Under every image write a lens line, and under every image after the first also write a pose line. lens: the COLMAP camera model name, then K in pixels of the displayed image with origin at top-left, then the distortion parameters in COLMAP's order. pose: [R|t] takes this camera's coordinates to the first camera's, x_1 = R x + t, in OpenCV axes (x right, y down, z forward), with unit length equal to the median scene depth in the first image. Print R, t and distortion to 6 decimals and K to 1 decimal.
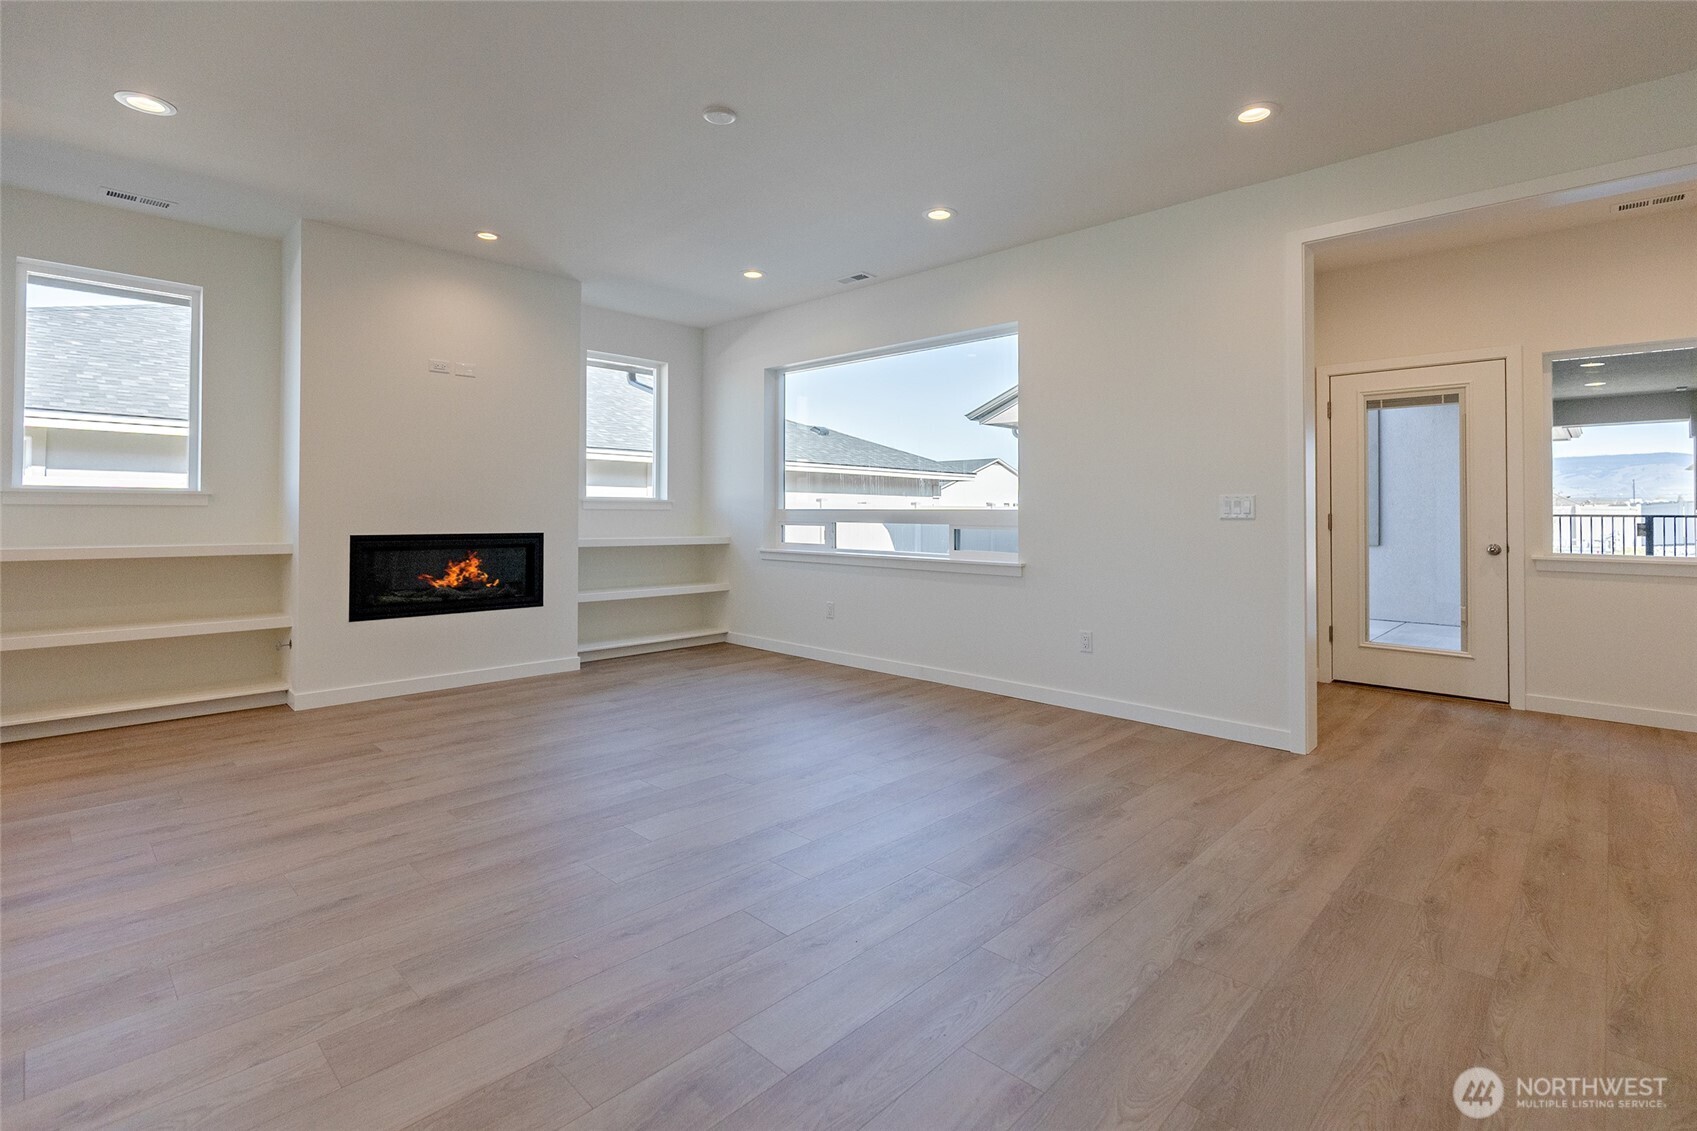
lens RADIAL K [[783.4, 0, 848.0], [0, 783.4, 510.3], [0, 0, 1]] dist [-0.005085, 0.000058]
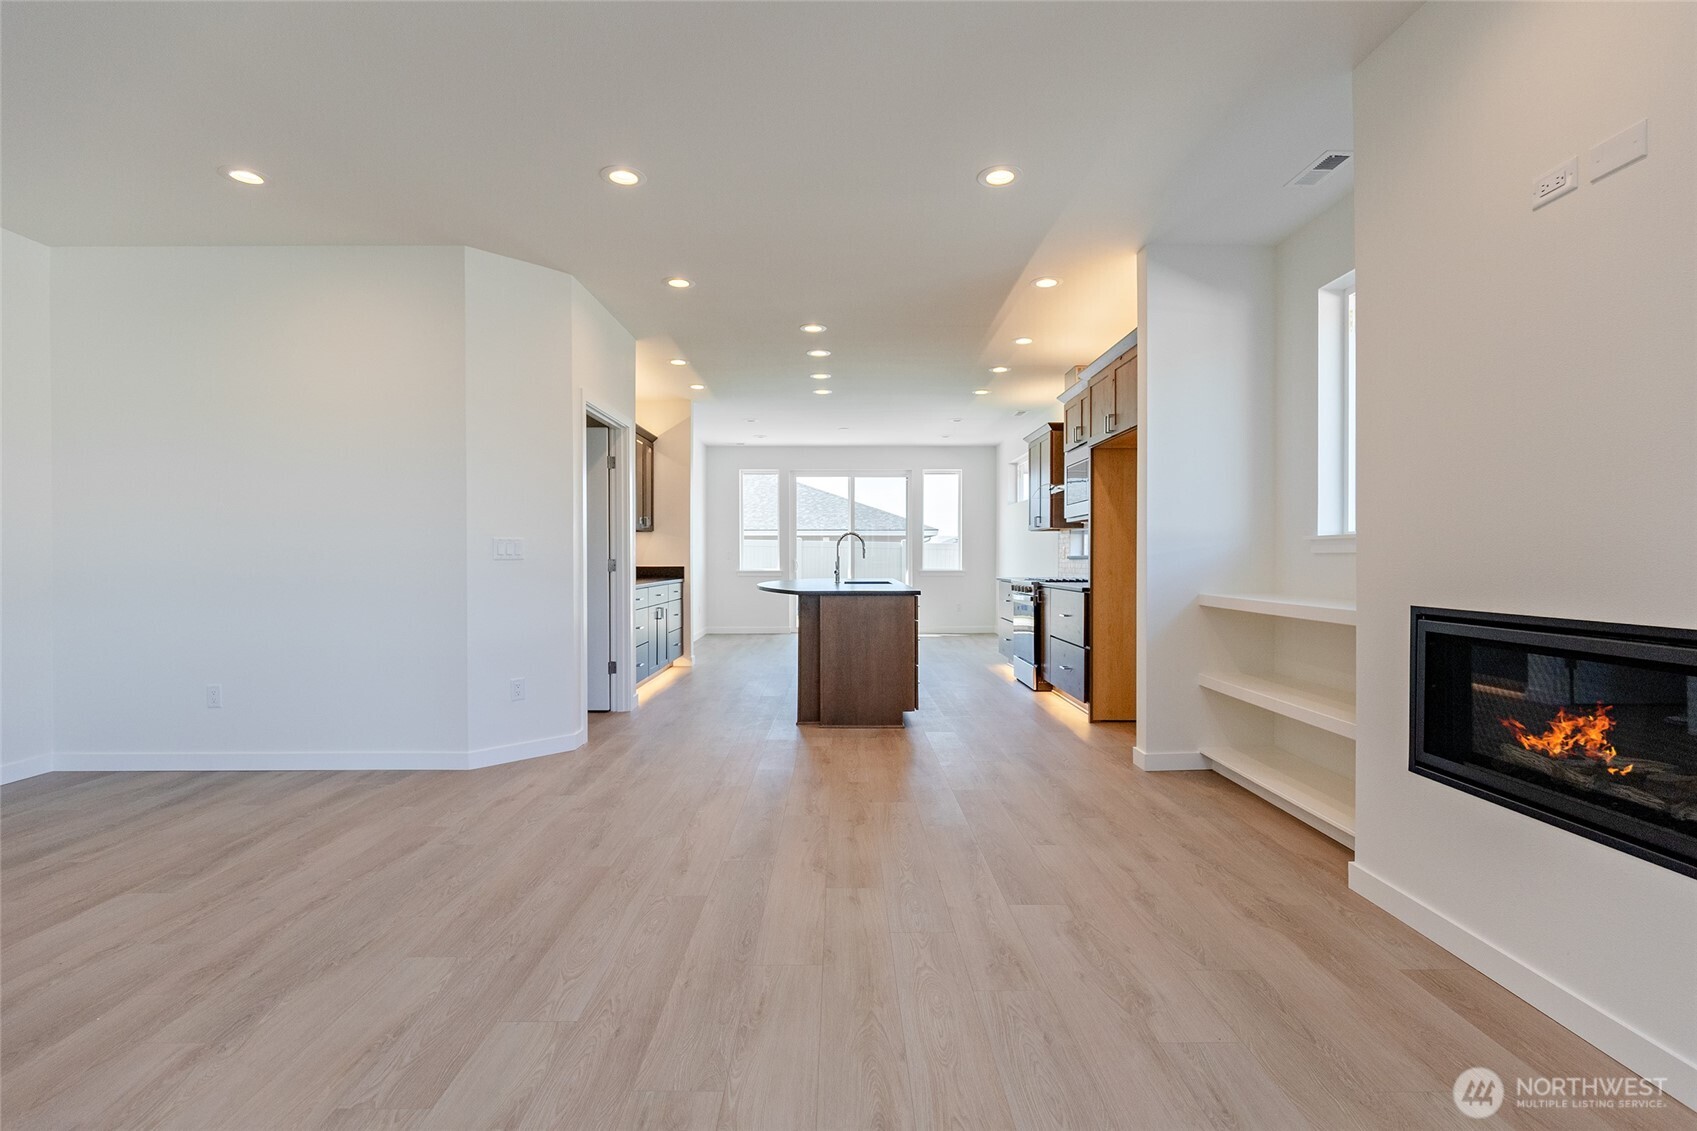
lens RADIAL K [[783.4, 0, 853.1], [0, 783.4, 573.3], [0, 0, 1]] dist [-0.005085, 0.000058]
pose [[-0.710582, 0.005599, -0.703592, -0.014598], [-0.004635, 0.999909, 0.012638, 0.009675], [0.703599, 0.012242, -0.710492, 2.796173]]
